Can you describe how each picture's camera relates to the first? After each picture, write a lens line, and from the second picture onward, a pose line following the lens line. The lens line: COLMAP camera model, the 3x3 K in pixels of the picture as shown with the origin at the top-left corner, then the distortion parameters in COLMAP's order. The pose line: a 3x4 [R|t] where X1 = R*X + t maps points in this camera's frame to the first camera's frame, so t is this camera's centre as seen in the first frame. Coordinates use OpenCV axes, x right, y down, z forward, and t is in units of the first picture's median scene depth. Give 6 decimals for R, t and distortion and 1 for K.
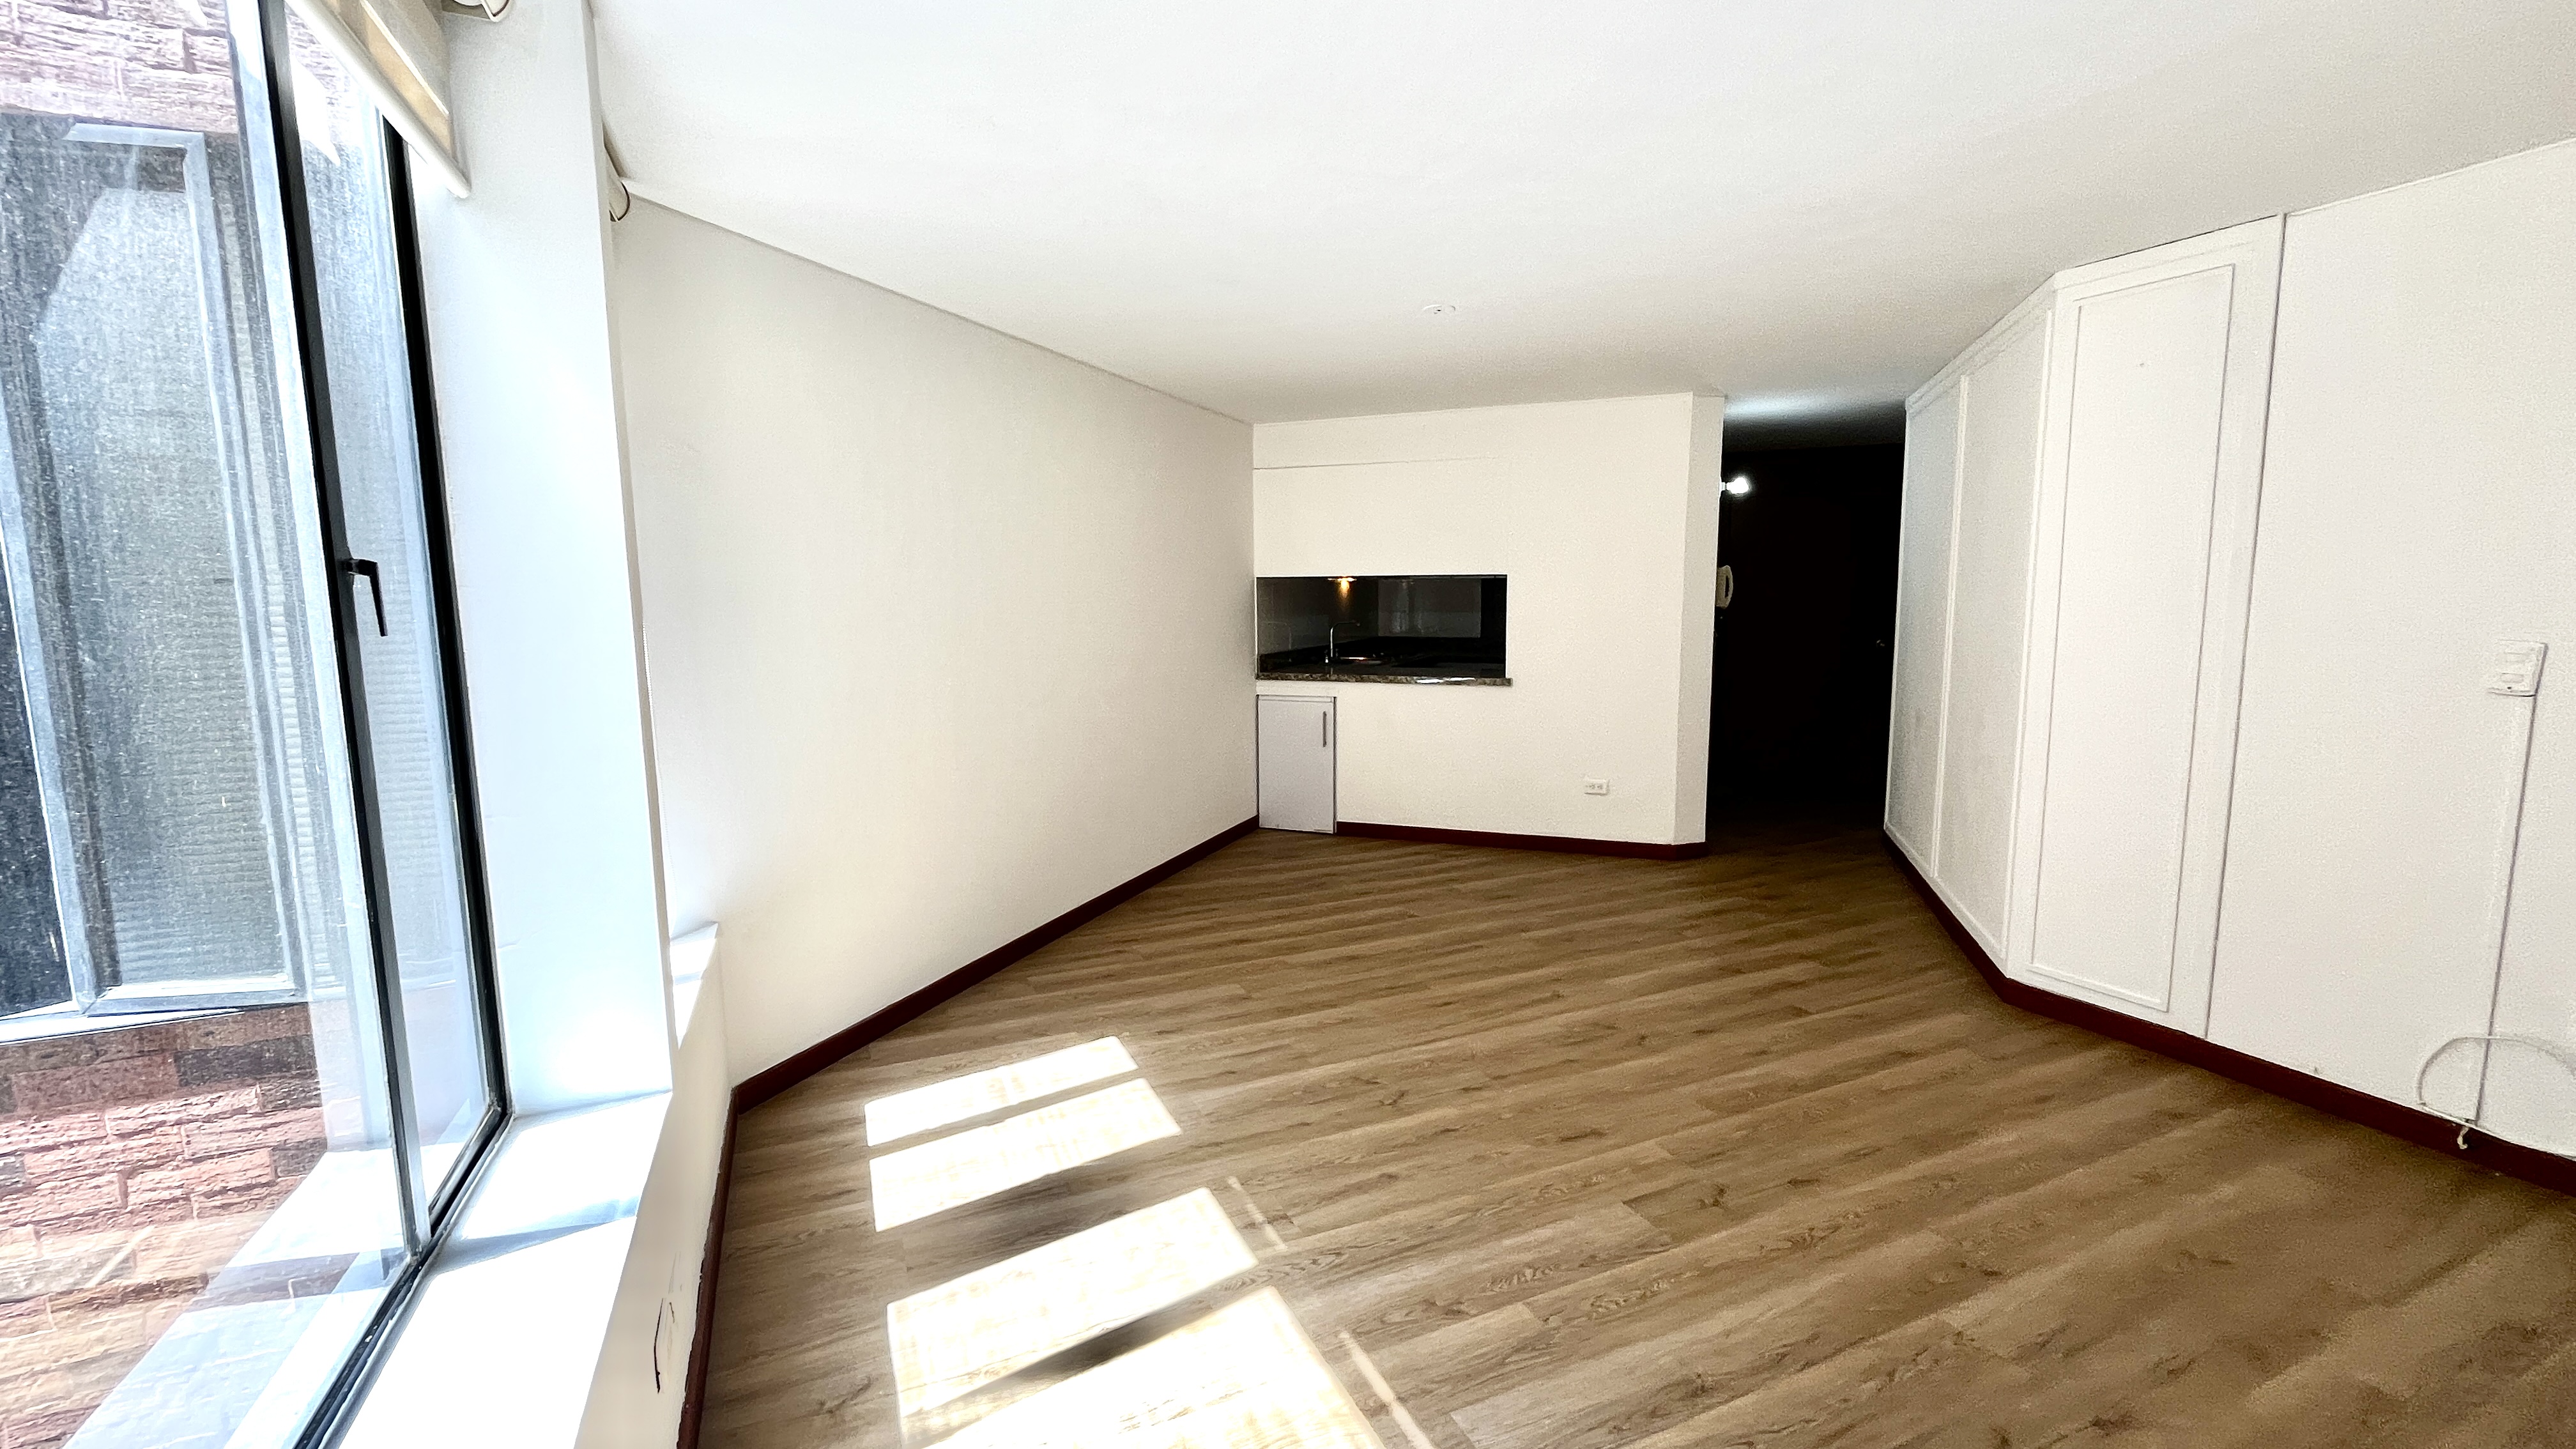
lens RADIAL K [[1050.5, 0, 1291.6], [0, 1050.5, 724.9], [0, 0, 1]] dist [-0.003370, 0.000263]
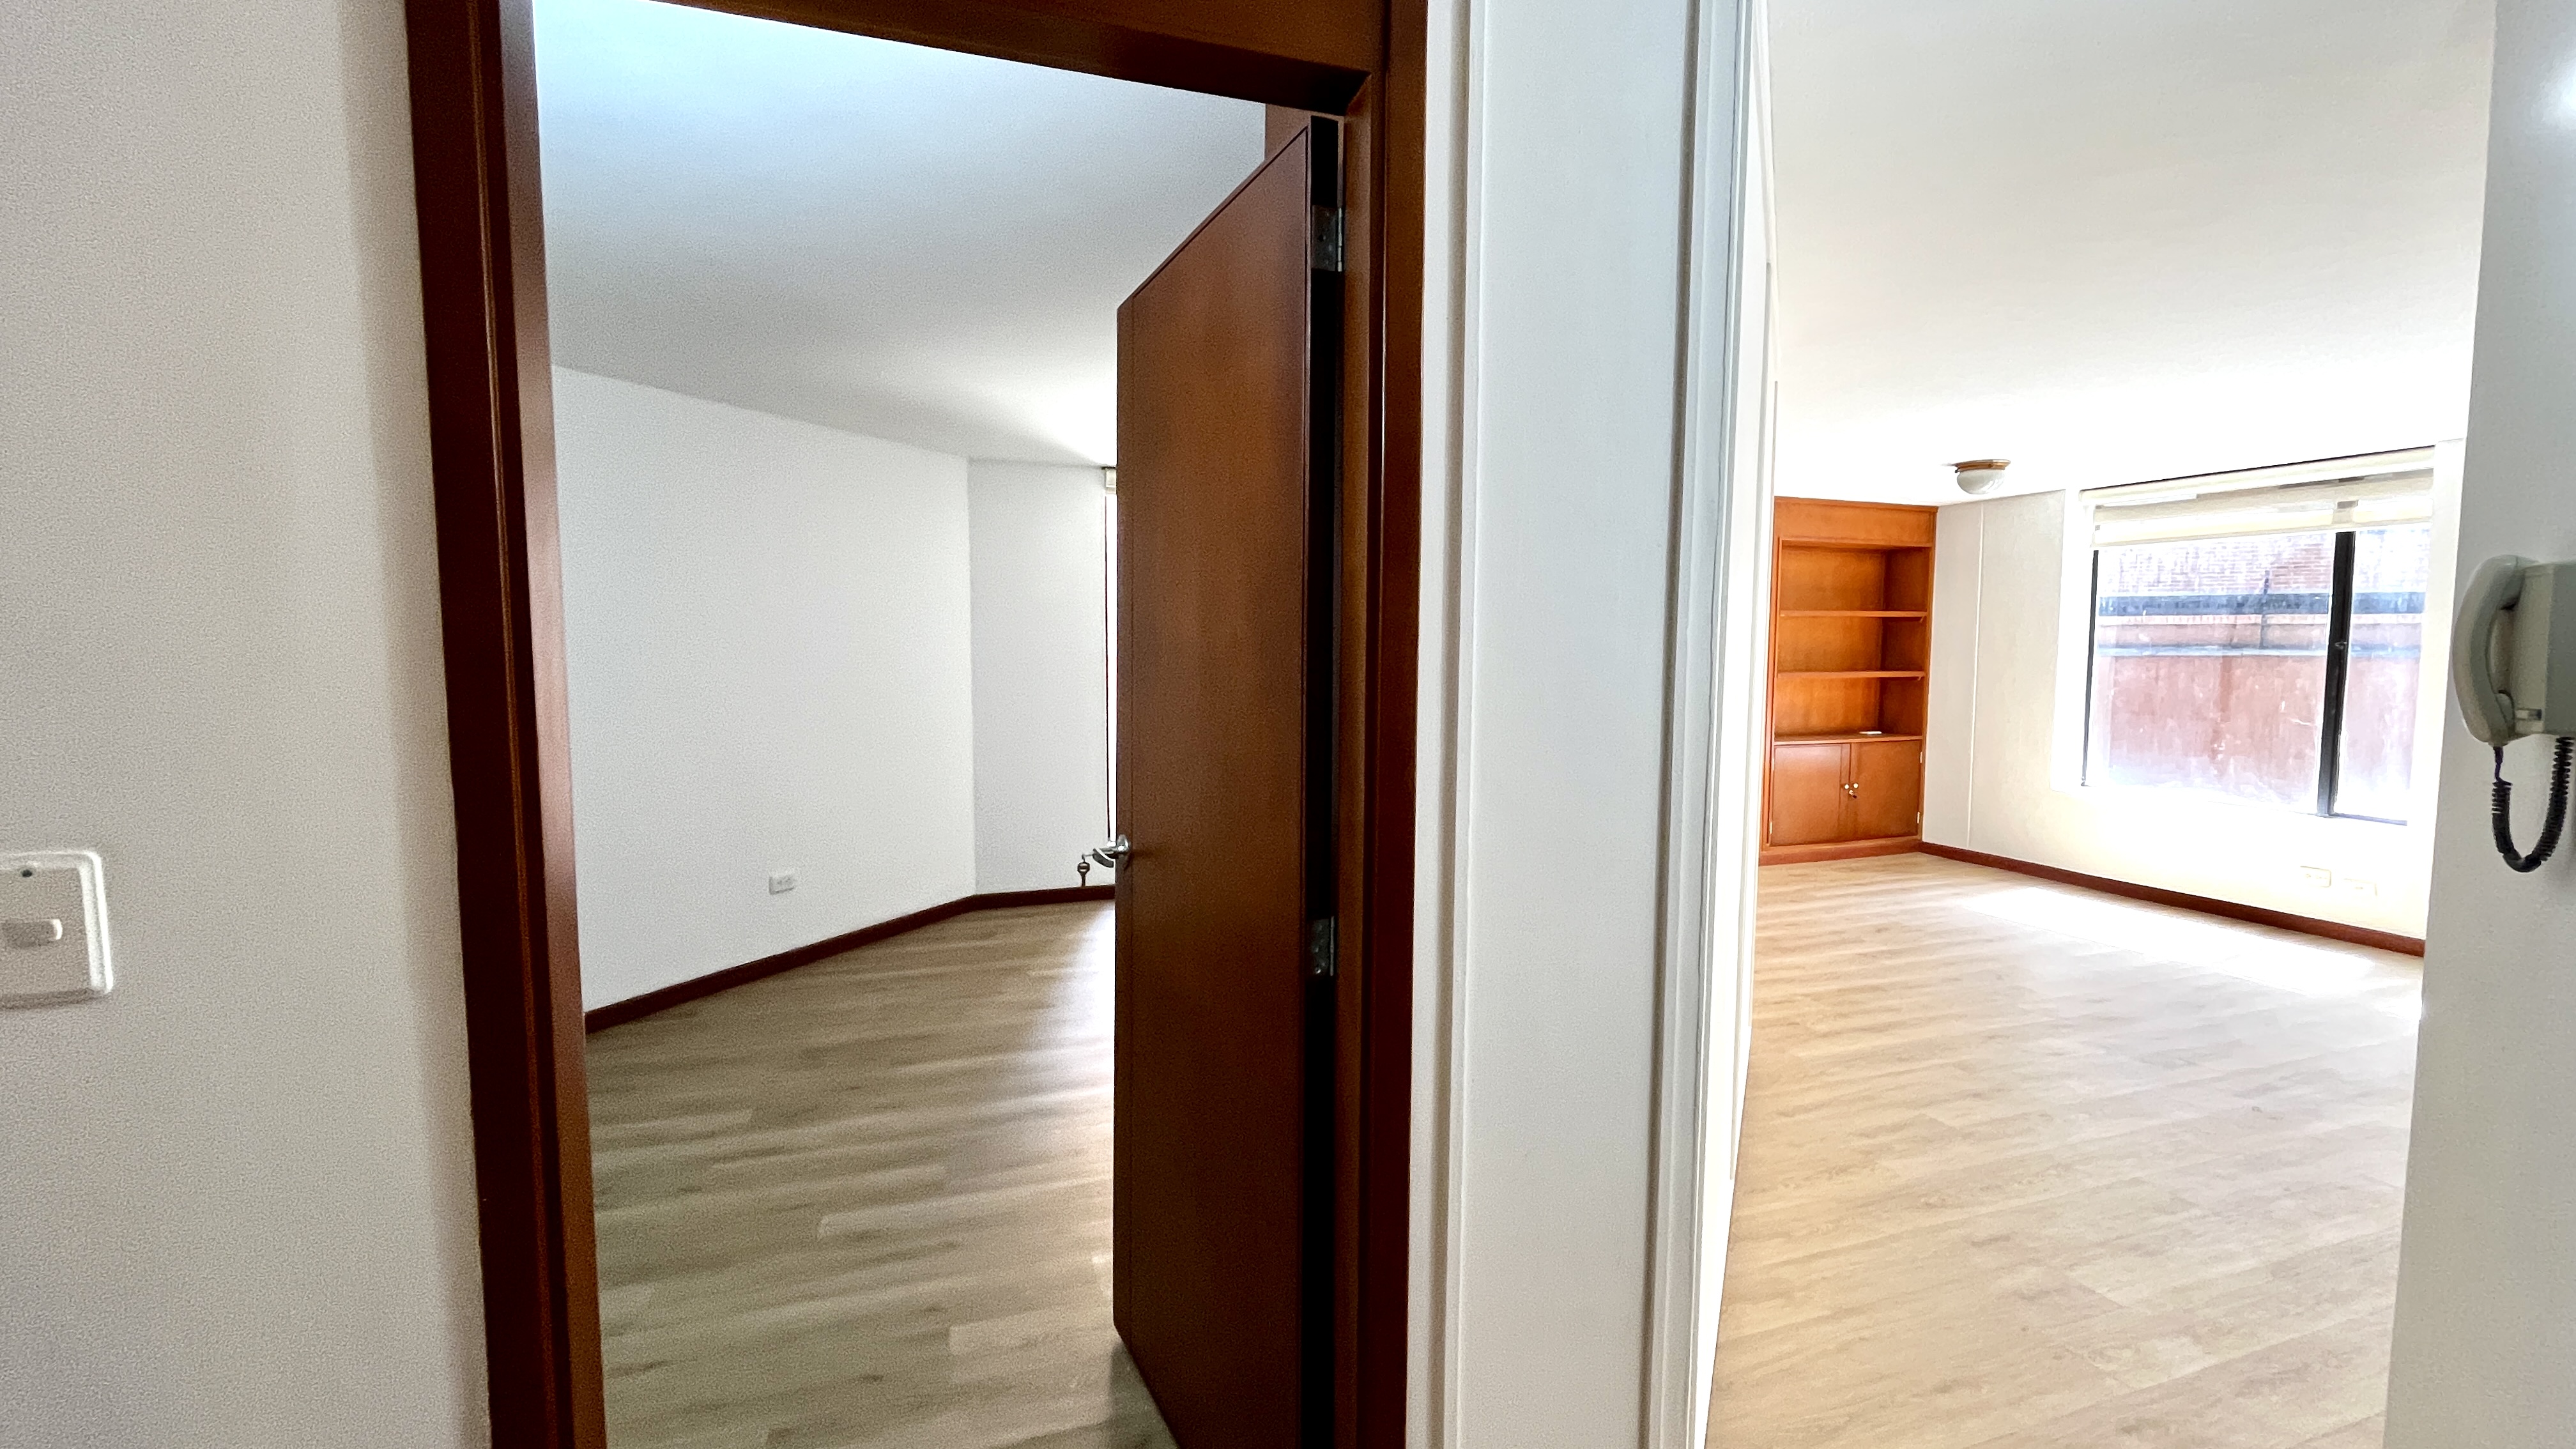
lens RADIAL K [[1050.5, 0, 1291.6], [0, 1050.5, 724.9], [0, 0, 1]] dist [-0.003370, 0.000263]
pose [[-0.995806, -0.001792, 0.091468, 1.148326], [0.016079, 0.980818, 0.194263, -0.285963], [-0.090061, 0.194920, -0.976676, 2.194755]]
